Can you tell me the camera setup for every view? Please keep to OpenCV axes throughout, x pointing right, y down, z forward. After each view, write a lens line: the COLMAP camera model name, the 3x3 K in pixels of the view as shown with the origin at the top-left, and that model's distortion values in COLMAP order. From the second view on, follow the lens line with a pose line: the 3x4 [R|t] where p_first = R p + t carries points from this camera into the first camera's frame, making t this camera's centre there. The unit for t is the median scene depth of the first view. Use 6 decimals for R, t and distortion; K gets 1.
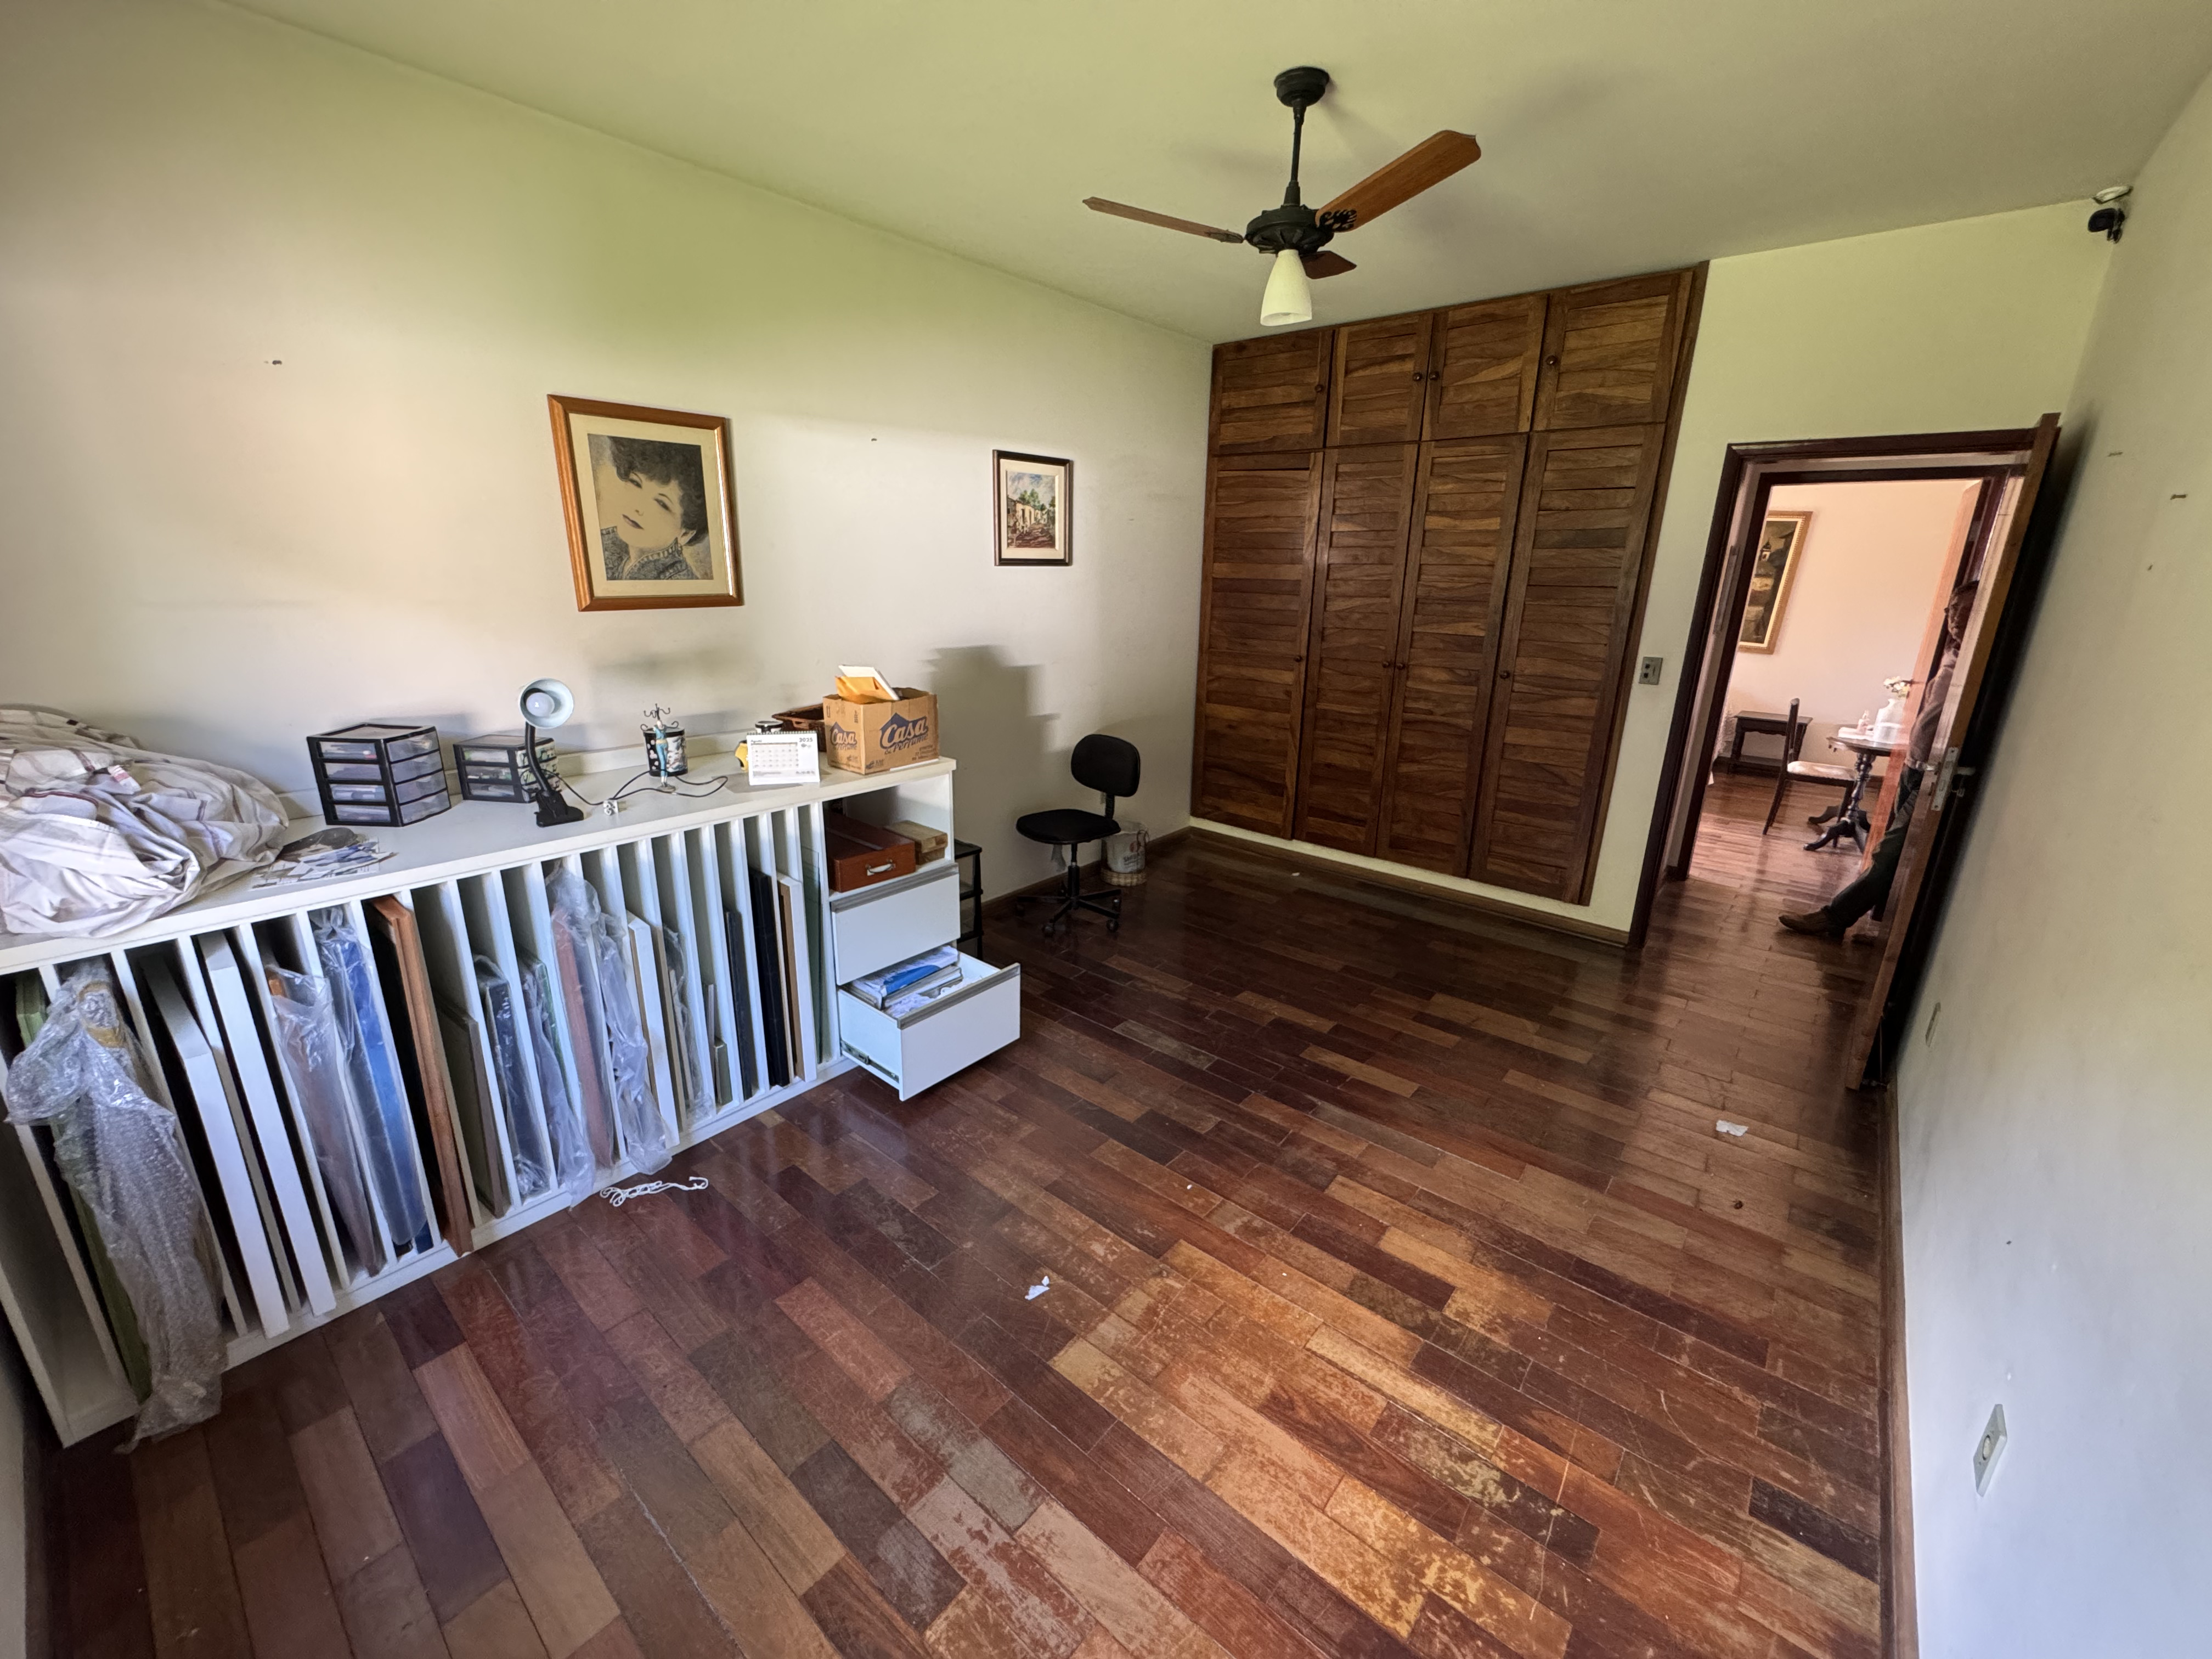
lens RADIAL K [[884.4, 0, 1104.6], [0, 884.4, 826.8], [0, 0, 1]] dist [-0.005583, 0.000721]
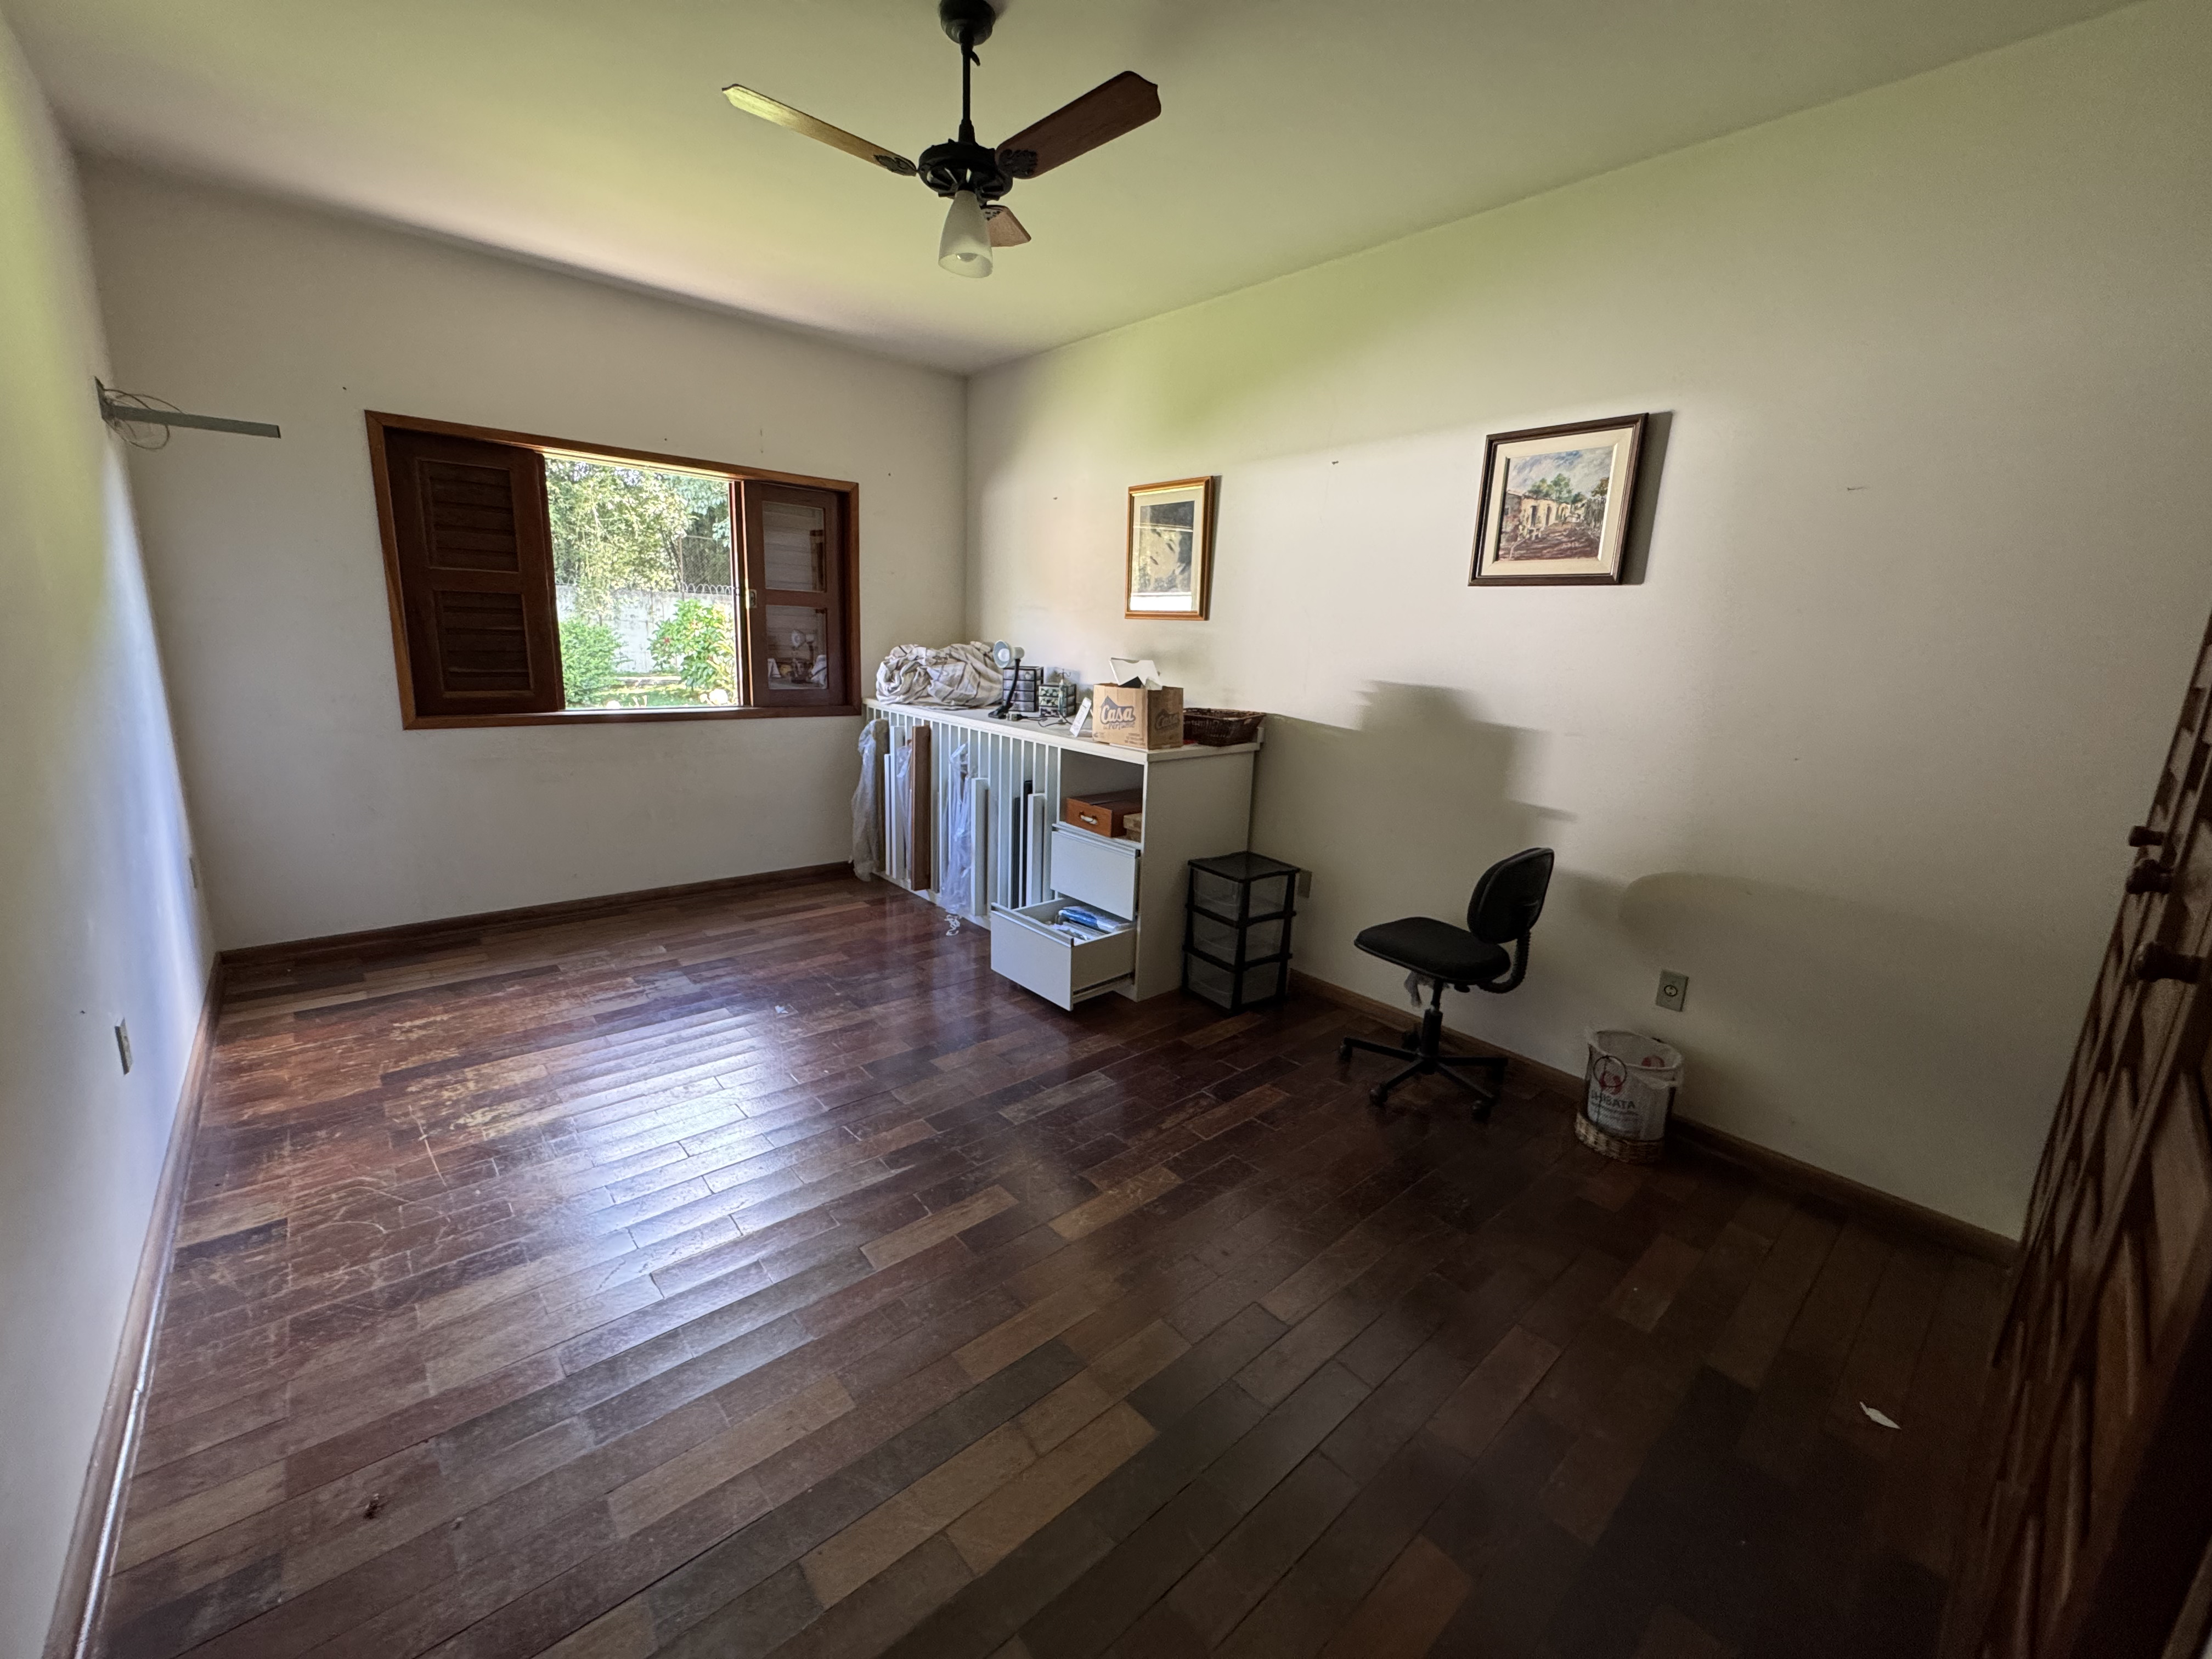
lens RADIAL K [[884.4, 0, 1104.6], [0, 884.4, 826.8], [0, 0, 1]] dist [-0.005583, 0.000721]
pose [[-0.148070, 0.193759, -0.969811, 0.732428], [-0.330486, 0.914553, 0.233177, -0.185494], [0.932124, 0.355035, -0.071383, 0.866582]]
